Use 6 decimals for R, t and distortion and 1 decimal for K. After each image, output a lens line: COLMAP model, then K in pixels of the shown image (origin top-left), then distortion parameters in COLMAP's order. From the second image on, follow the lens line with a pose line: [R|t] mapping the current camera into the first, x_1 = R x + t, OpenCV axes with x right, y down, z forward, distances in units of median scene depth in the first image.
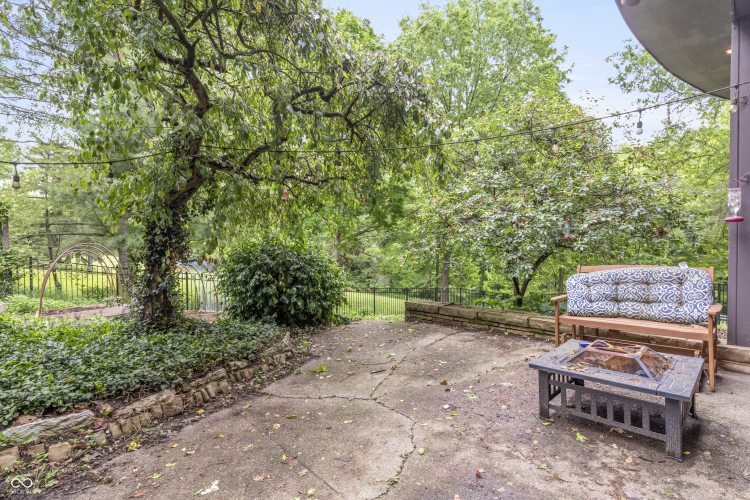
lens RADIAL K [[361.6, 0, 375.6], [0, 361.6, 248.6], [0, 0, 1]] dist [0.001449, -0.000334]
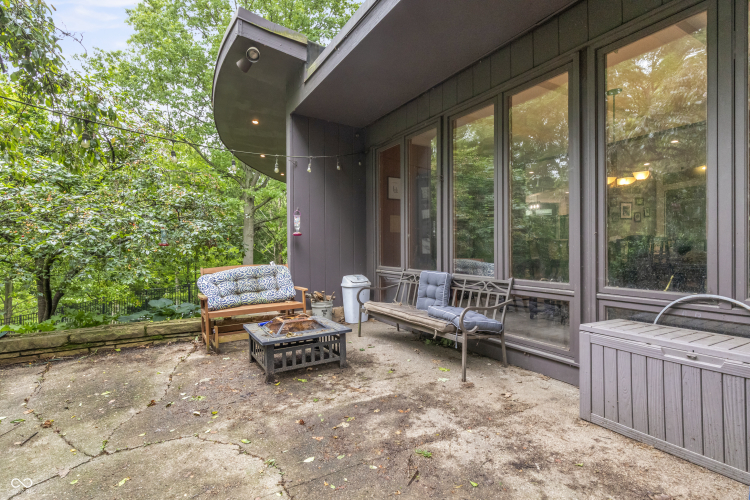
lens RADIAL K [[361.6, 0, 376.1], [0, 361.6, 248.2], [0, 0, 1]] dist [0.001449, -0.000334]
pose [[0.256282, 0.010750, 0.966542, -0.496665], [0.019379, 0.999680, -0.016257, 0.016360], [-0.966408, 0.022897, 0.255991, 0.222397]]
